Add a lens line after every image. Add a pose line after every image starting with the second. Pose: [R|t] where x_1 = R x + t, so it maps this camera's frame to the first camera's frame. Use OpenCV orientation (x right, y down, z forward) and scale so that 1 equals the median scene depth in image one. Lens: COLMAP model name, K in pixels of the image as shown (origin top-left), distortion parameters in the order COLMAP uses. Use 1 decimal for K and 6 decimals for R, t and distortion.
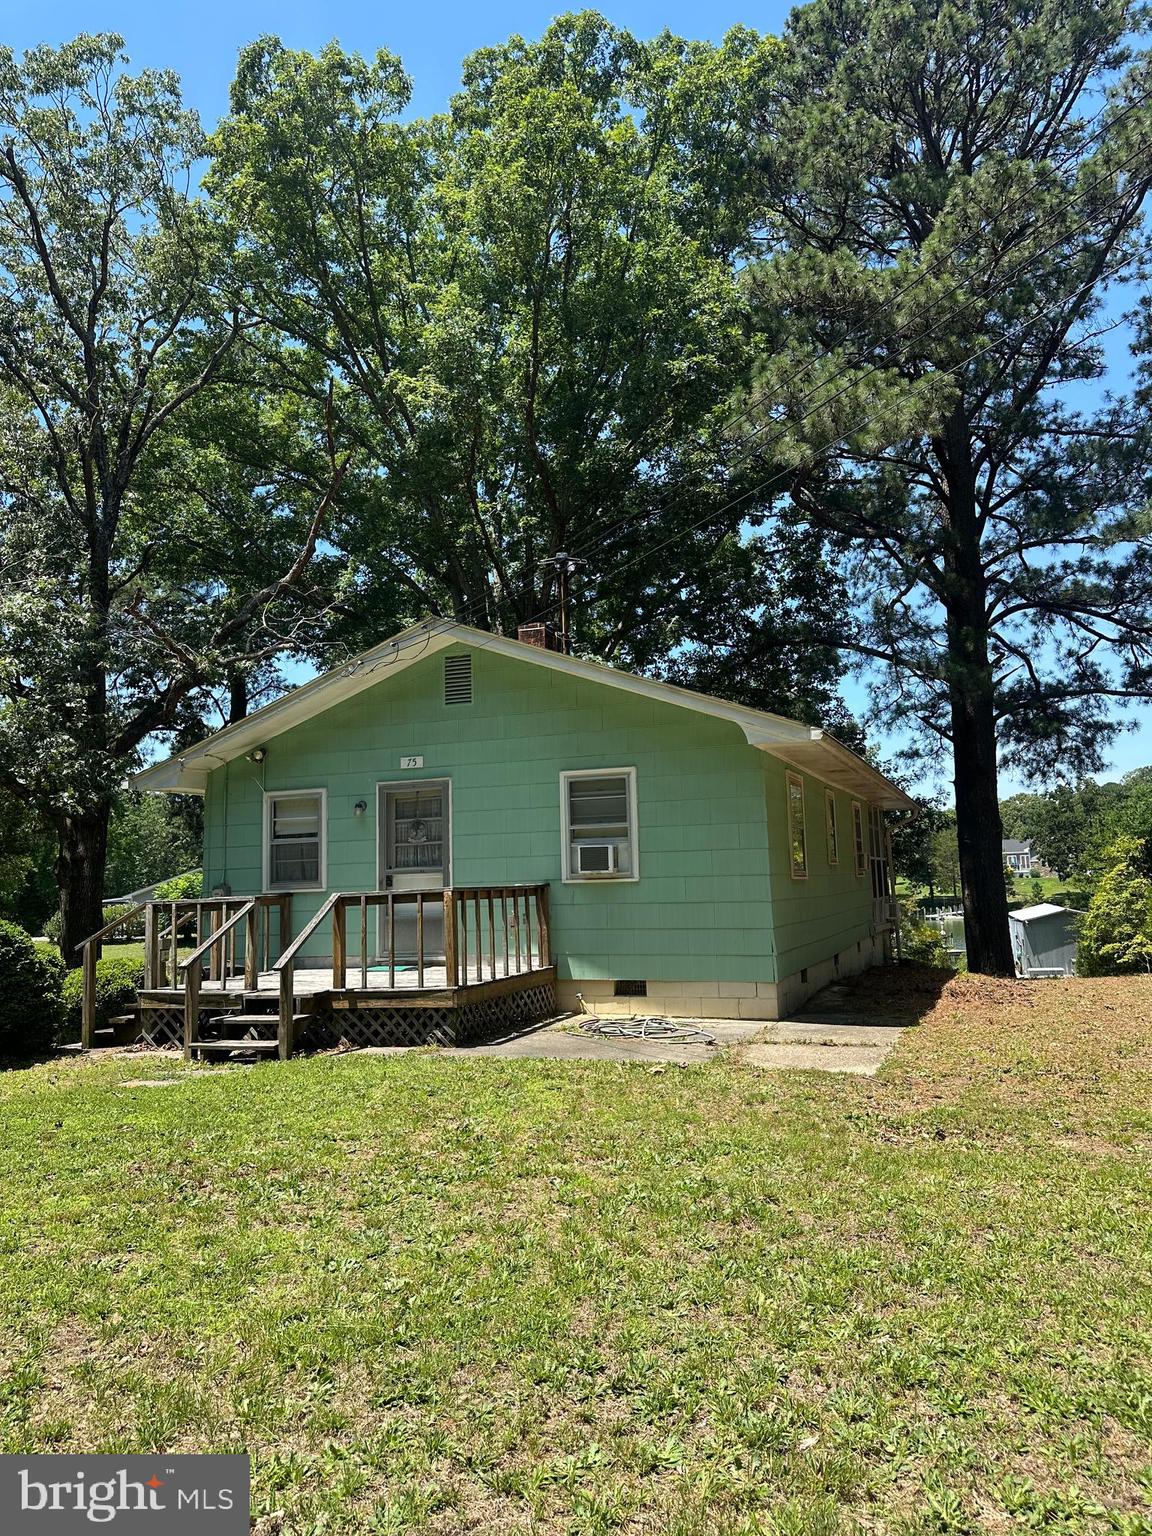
lens RADIAL K [[1071.7, 0, 571.5], [0, 1071.7, 765.5], [0, 0, 1]] dist [0.044447, -0.022820]
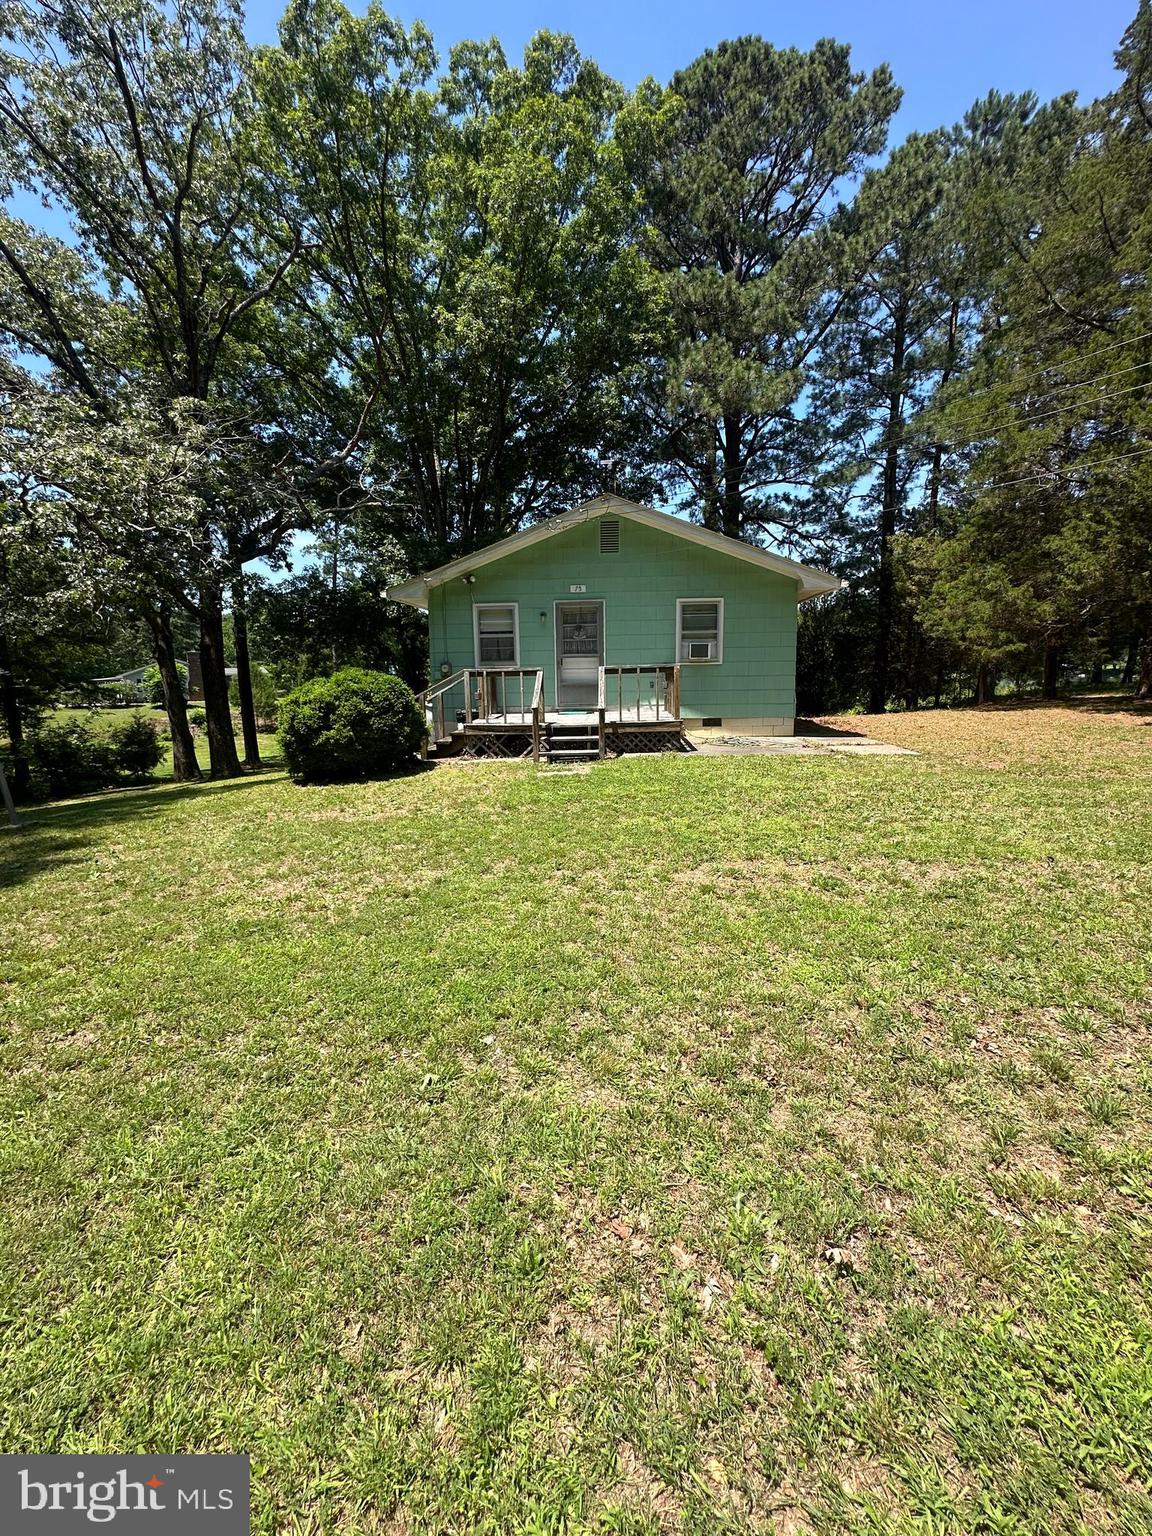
lens RADIAL K [[621.4, 0, 573.4], [0, 621.4, 767.8], [0, 0, 1]] dist [0.000697, 0.000740]
pose [[0.956431, -0.029608, 0.290455, -0.464461], [-0.045701, 0.967399, 0.249101, 0.026813], [-0.288361, -0.251522, 0.923897, 0.058110]]
